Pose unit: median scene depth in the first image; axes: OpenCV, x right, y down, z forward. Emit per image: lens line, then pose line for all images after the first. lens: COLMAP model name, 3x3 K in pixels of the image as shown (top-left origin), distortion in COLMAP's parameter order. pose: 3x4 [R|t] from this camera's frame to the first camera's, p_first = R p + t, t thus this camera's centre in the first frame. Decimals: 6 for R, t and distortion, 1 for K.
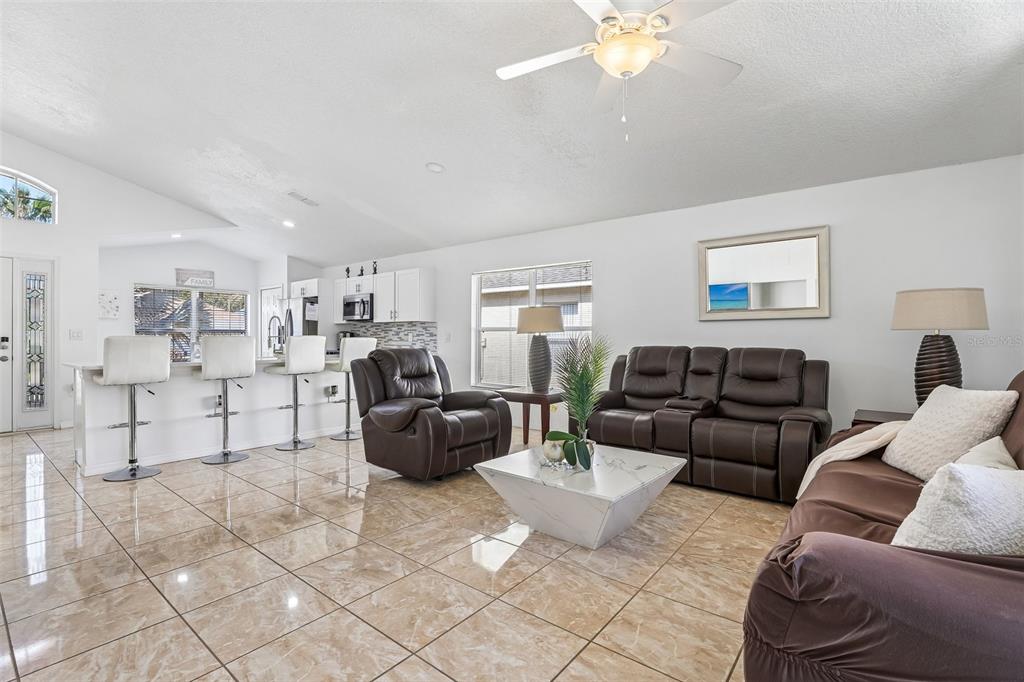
lens RADIAL K [[469.5, 0, 512.7], [0, 469.5, 341.3], [0, 0, 1]] dist [-0.039534, 0.009417]
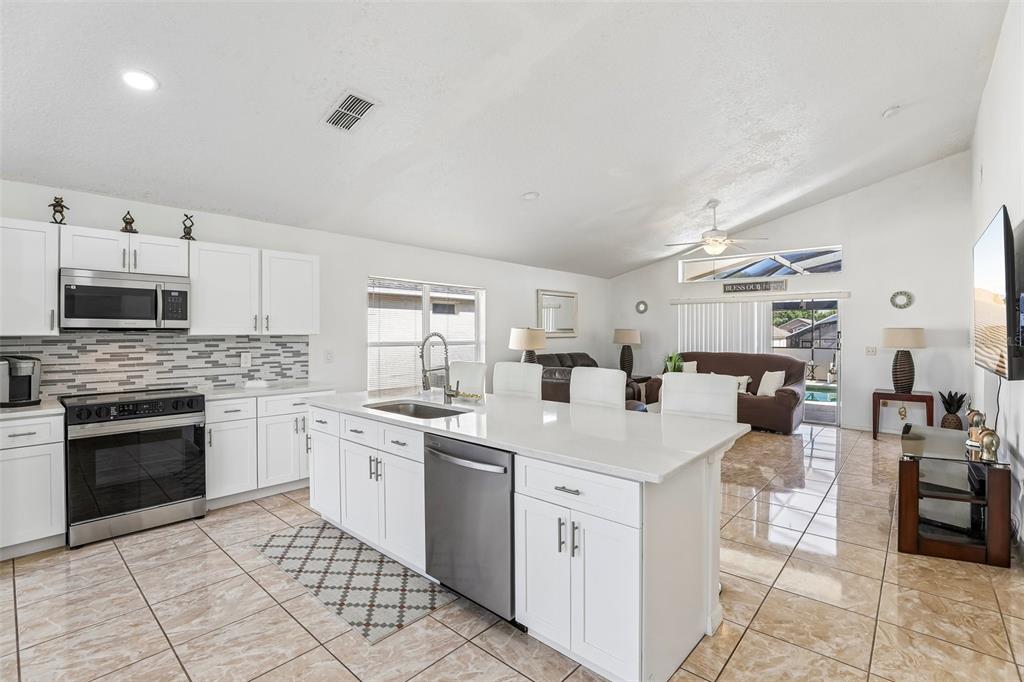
lens RADIAL K [[469.5, 0, 511.6], [0, 469.5, 333.6], [0, 0, 1]] dist [-0.039534, 0.009417]
pose [[0.049911, -0.004845, 0.998742, -0.832421], [0.007602, 0.999961, 0.004471, -0.044393], [-0.998725, 0.007369, 0.049946, 0.668609]]
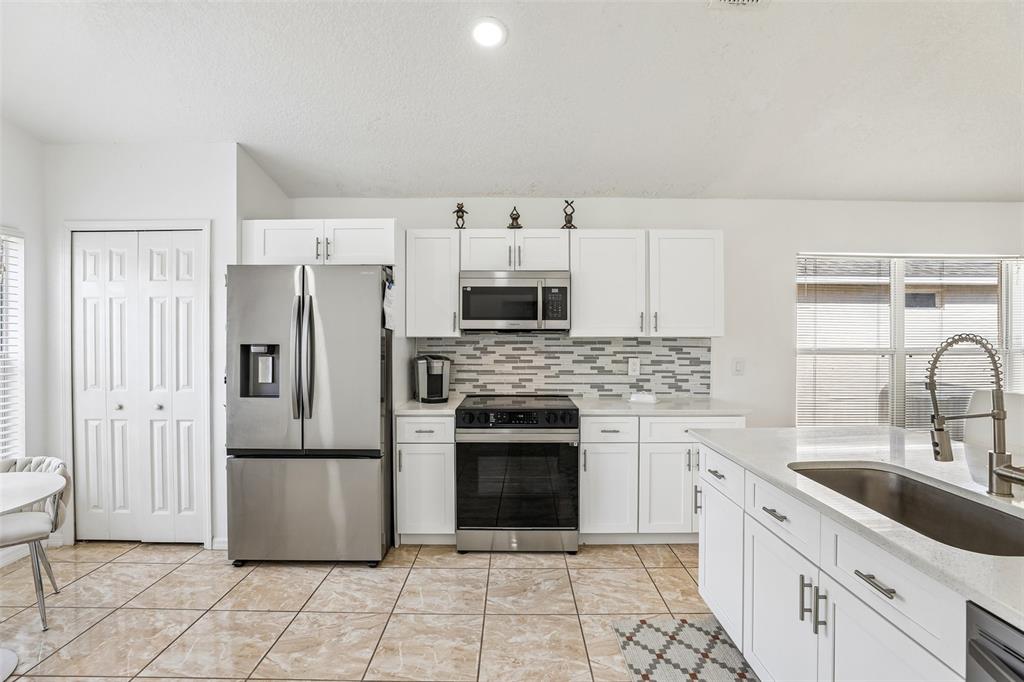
lens RADIAL K [[469.5, 0, 508.1], [0, 469.5, 337.0], [0, 0, 1]] dist [-0.039534, 0.009417]
pose [[0.785375, -0.006089, 0.618990, -0.662804], [0.006743, 0.999976, 0.001281, -0.044048], [-0.618983, 0.003168, 0.785398, 0.732415]]
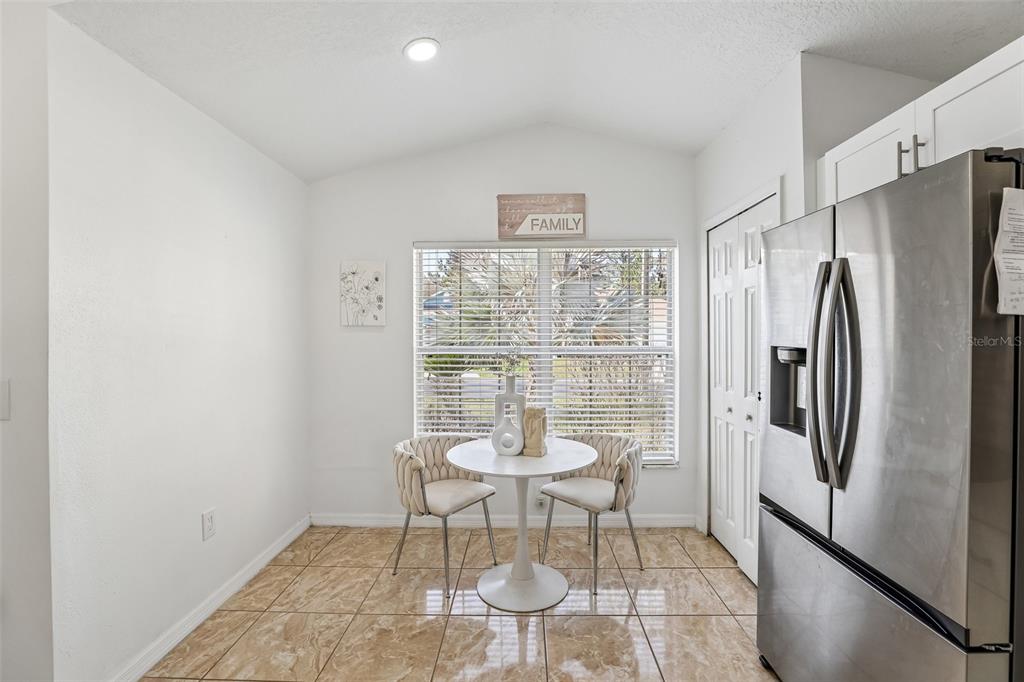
lens RADIAL K [[469.5, 0, 528.4], [0, 469.5, 333.3], [0, 0, 1]] dist [-0.039534, 0.009417]
pose [[0.629562, -0.002623, -0.776946, -0.476645], [-0.000740, 0.999992, -0.003976, -0.045086], [0.776950, 0.003078, 0.629555, 0.906328]]
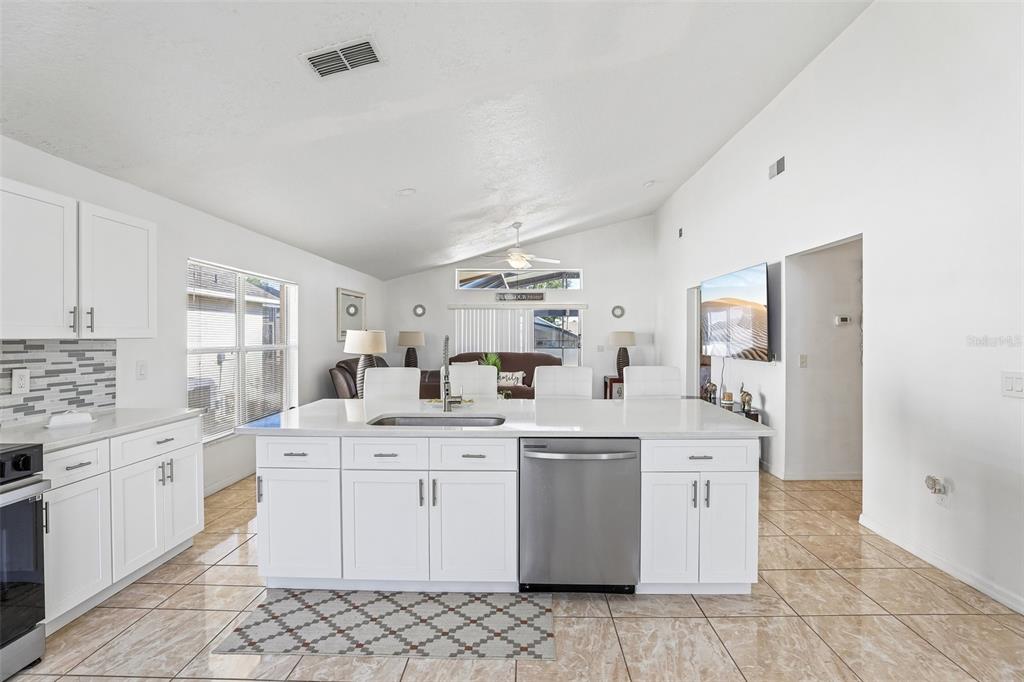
lens RADIAL K [[469.5, 0, 521.1], [0, 469.5, 333.5], [0, 0, 1]] dist [-0.039534, 0.009417]
pose [[-0.613896, 0.000529, 0.789387, -0.754161], [0.005038, 0.999982, 0.003248, -0.046210], [-0.789371, 0.005971, -0.613887, 0.963580]]
